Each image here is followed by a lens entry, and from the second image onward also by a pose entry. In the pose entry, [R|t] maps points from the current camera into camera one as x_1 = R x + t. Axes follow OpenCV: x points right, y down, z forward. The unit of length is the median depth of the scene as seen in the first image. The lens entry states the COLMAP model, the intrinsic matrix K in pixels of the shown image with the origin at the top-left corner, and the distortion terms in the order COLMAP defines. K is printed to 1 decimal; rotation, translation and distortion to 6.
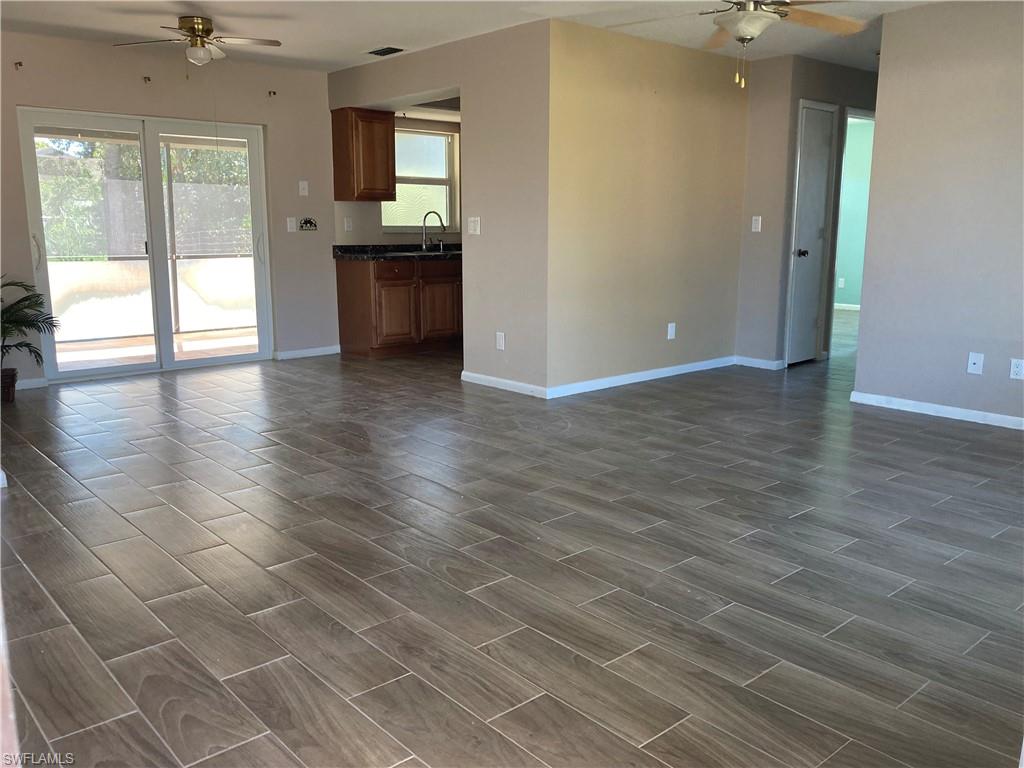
lens RADIAL K [[842.6, 0, 514.5], [0, 842.6, 383.5], [0, 0, 1]] dist [0.015356, 0.002458]
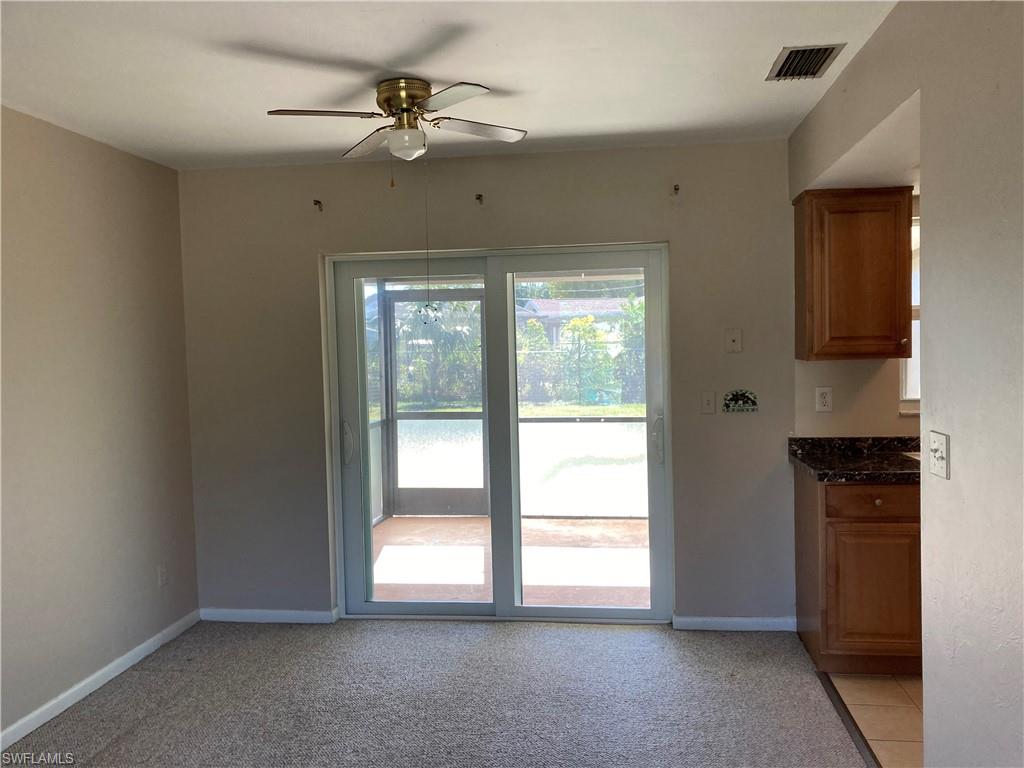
lens RADIAL K [[842.6, 0, 514.0], [0, 842.6, 385.1], [0, 0, 1]] dist [0.015356, 0.002458]
pose [[0.652018, 0.019545, -0.757952, 0.093892], [-0.119895, 0.989748, -0.077616, -0.146064], [0.748664, 0.141482, 0.647677, 0.549622]]
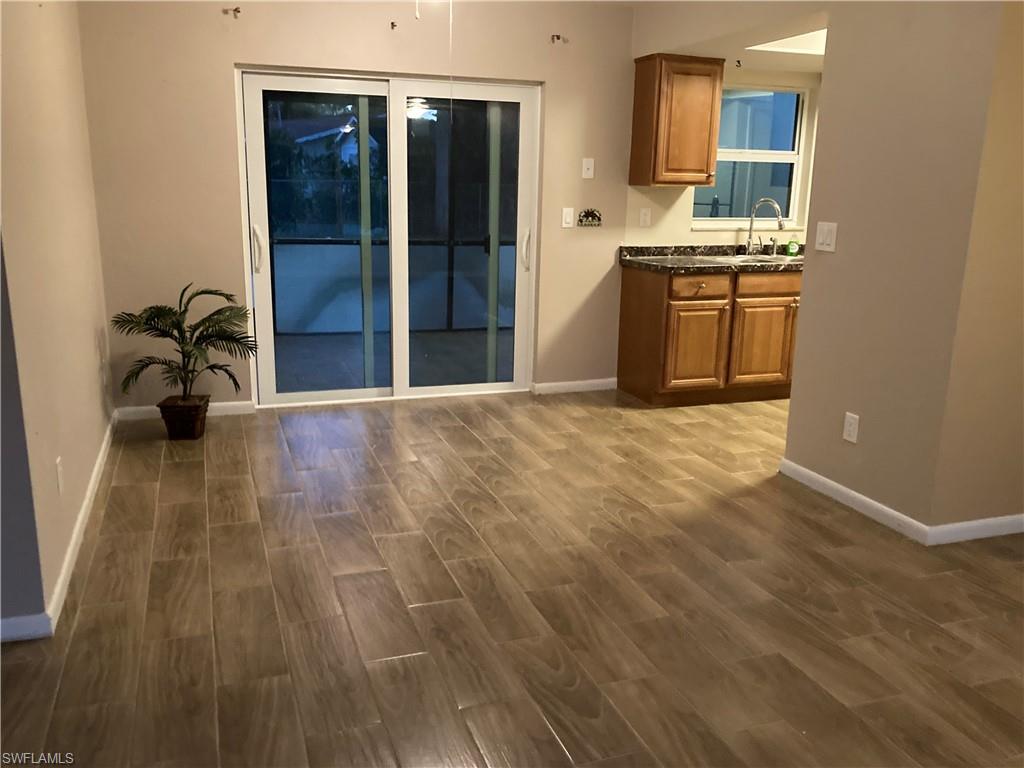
lens RADIAL K [[876.5, 0, 505.7], [0, 876.5, 391.2], [0, 0, 1]] dist [0.068374, -0.008546]
pose [[0.926267, 0.108336, -0.360962, -0.017192], [-0.091597, 0.993787, 0.063220, -0.083665], [0.365569, -0.025496, 0.930435, 0.262231]]
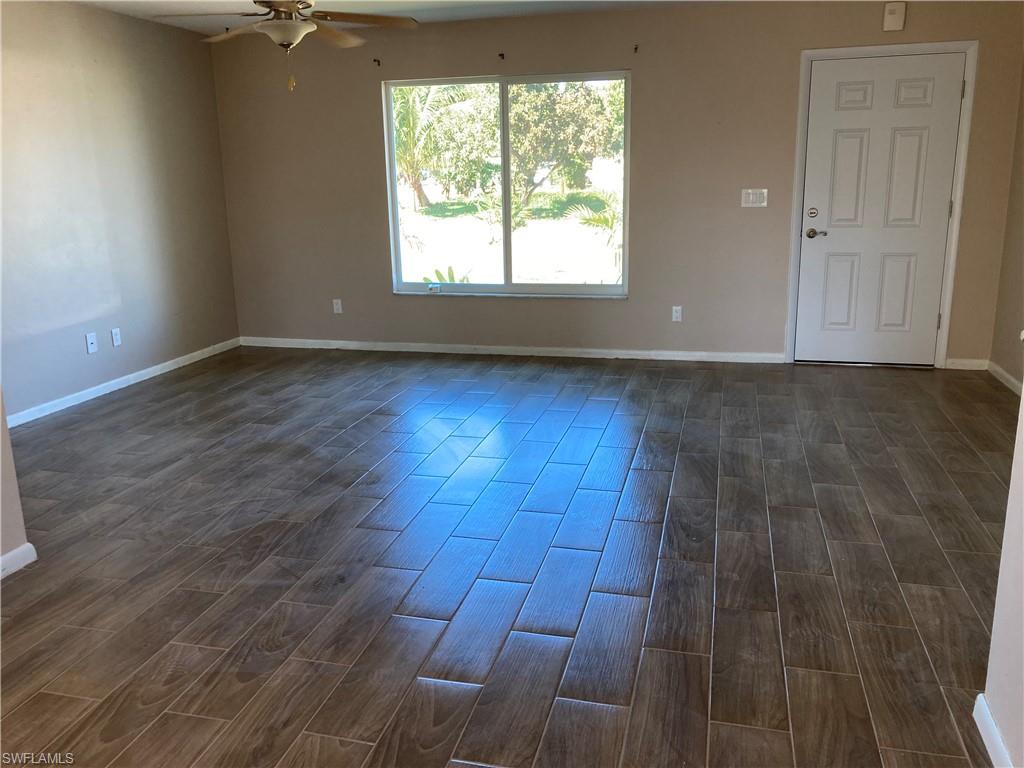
lens RADIAL K [[842.6, 0, 512.2], [0, 842.6, 382.1], [0, 0, 1]] dist [0.015356, 0.002458]
pose [[-0.561182, -0.196307, 0.804076, -0.467276], [0.176240, 0.920849, 0.347818, -0.189457], [-0.808712, 0.336899, -0.482166, 0.803992]]
